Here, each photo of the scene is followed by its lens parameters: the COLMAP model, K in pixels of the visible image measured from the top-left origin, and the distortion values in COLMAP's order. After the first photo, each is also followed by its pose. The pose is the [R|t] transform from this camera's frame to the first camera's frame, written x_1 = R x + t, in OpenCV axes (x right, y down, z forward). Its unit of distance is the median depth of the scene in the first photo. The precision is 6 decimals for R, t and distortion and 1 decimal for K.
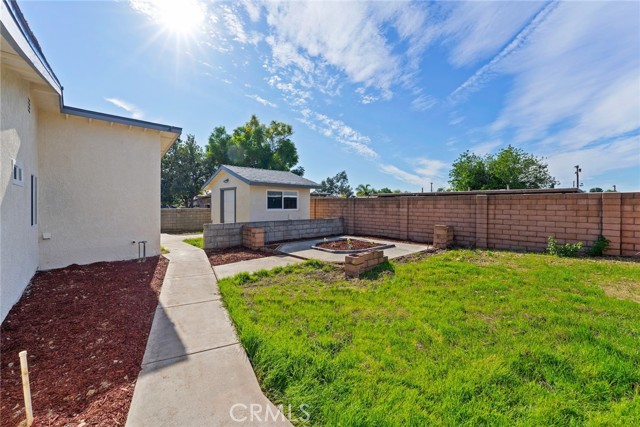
lens RADIAL K [[261.0, 0, 322.7], [0, 261.0, 203.7], [0, 0, 1]] dist [0.000088, -0.001235]
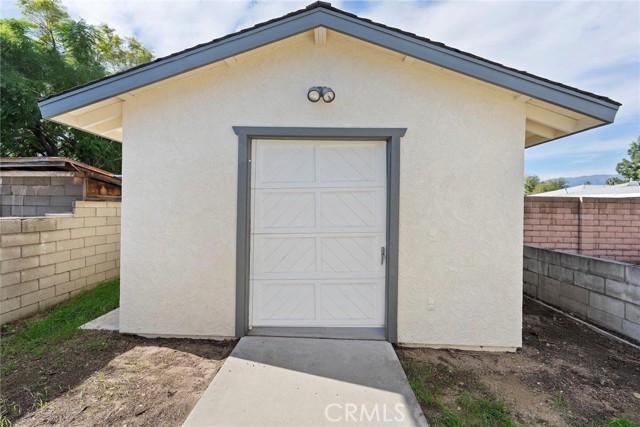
lens RADIAL K [[261.0, 0, 318.1], [0, 261.0, 208.2], [0, 0, 1]] dist [0.000088, -0.001235]
pose [[0.724527, 0.005566, 0.689223, -0.637925], [-0.015368, 0.999849, 0.008081, 0.007195], [-0.689075, -0.016447, 0.724504, 1.014324]]
